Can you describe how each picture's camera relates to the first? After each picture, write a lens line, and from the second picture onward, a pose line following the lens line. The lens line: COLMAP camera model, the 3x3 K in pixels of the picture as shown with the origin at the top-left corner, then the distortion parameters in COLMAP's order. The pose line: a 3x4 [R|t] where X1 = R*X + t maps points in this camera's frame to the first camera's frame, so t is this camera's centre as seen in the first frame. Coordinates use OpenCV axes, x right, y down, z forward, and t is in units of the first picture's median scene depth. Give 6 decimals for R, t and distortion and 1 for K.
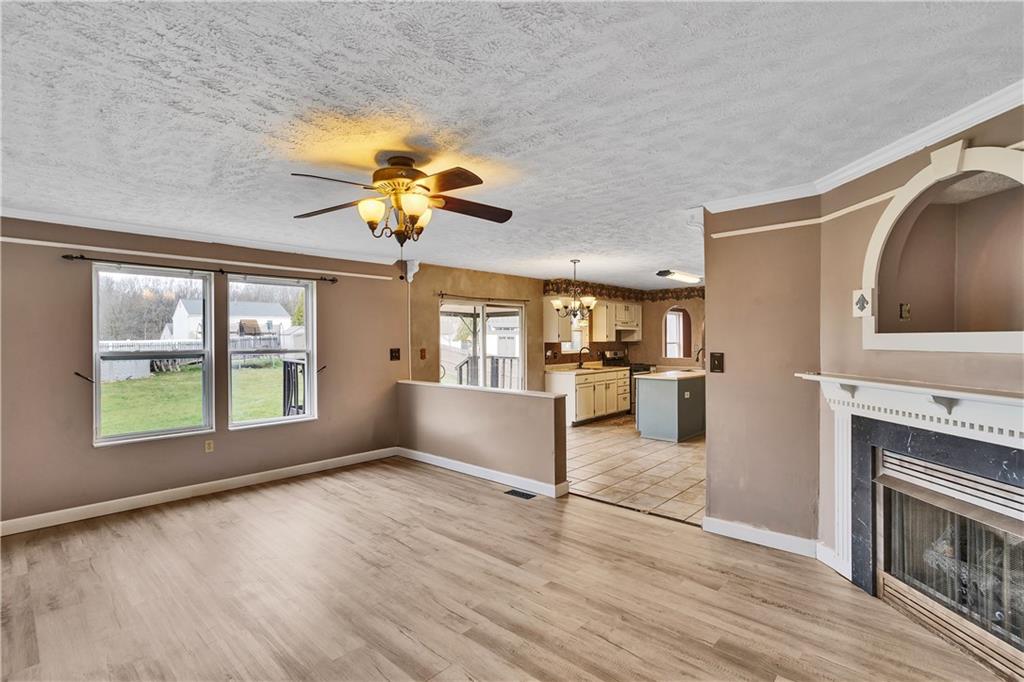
lens RADIAL K [[485.1, 0, 506.2], [0, 485.1, 340.3], [0, 0, 1]] dist [-0.022811, 0.004618]
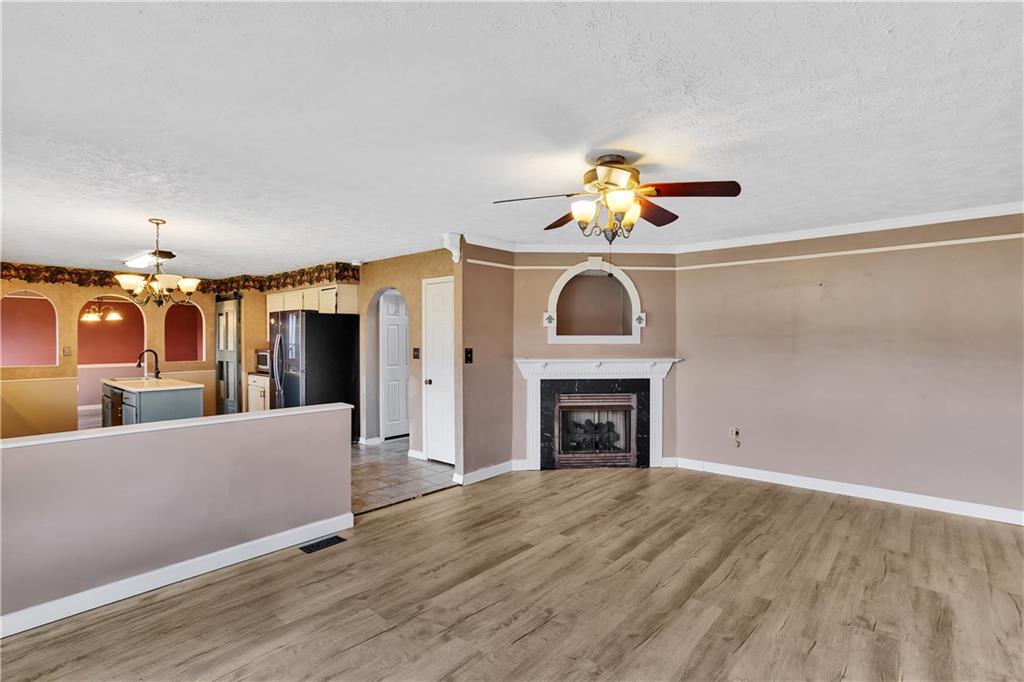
lens RADIAL K [[485.1, 0, 506.9], [0, 485.1, 340.3], [0, 0, 1]] dist [-0.022811, 0.004618]
pose [[-0.017204, 0.001823, 0.999850, -1.174722], [0.003352, 0.999993, -0.001765, 0.008077], [-0.999846, 0.003321, -0.017210, 1.188226]]
